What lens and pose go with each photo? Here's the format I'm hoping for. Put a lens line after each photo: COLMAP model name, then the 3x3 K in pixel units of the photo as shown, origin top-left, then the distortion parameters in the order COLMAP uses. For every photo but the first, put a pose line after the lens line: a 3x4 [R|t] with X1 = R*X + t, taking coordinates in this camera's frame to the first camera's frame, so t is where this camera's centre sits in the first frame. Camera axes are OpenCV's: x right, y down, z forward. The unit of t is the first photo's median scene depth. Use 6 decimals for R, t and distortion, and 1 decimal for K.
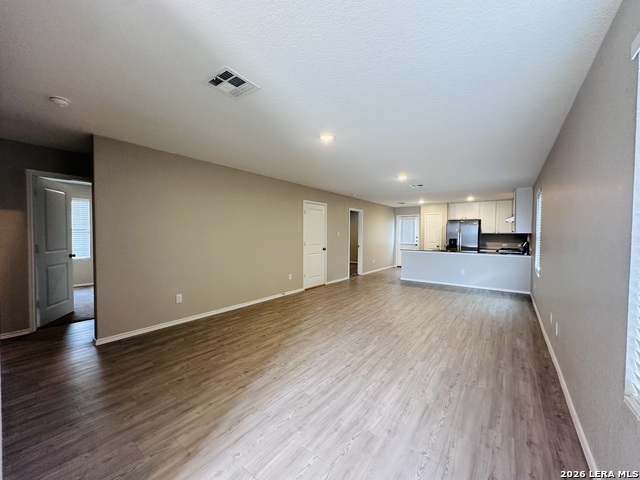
lens RADIAL K [[255.8, 0, 321.1], [0, 255.8, 240.9], [0, 0, 1]] dist [0.000094, 0.000246]
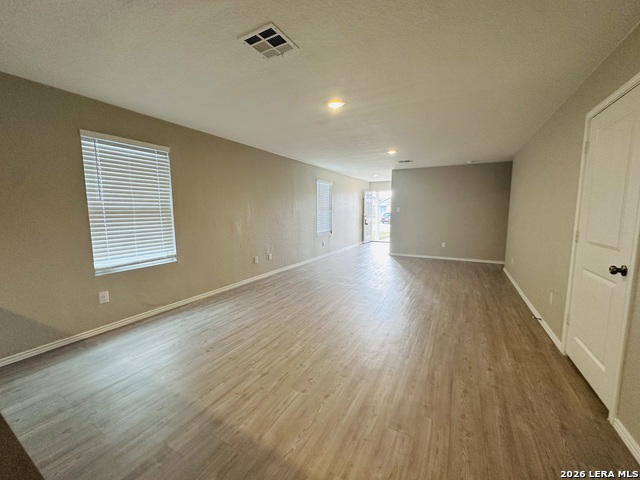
lens RADIAL K [[255.8, 0, 318.5], [0, 255.8, 239.0], [0, 0, 1]] dist [0.000094, 0.000246]
pose [[-0.991325, 0.005316, -0.131328, 0.476900], [-0.012285, 0.991060, 0.132852, -0.037560], [0.130860, 0.133313, -0.982397, 1.748758]]
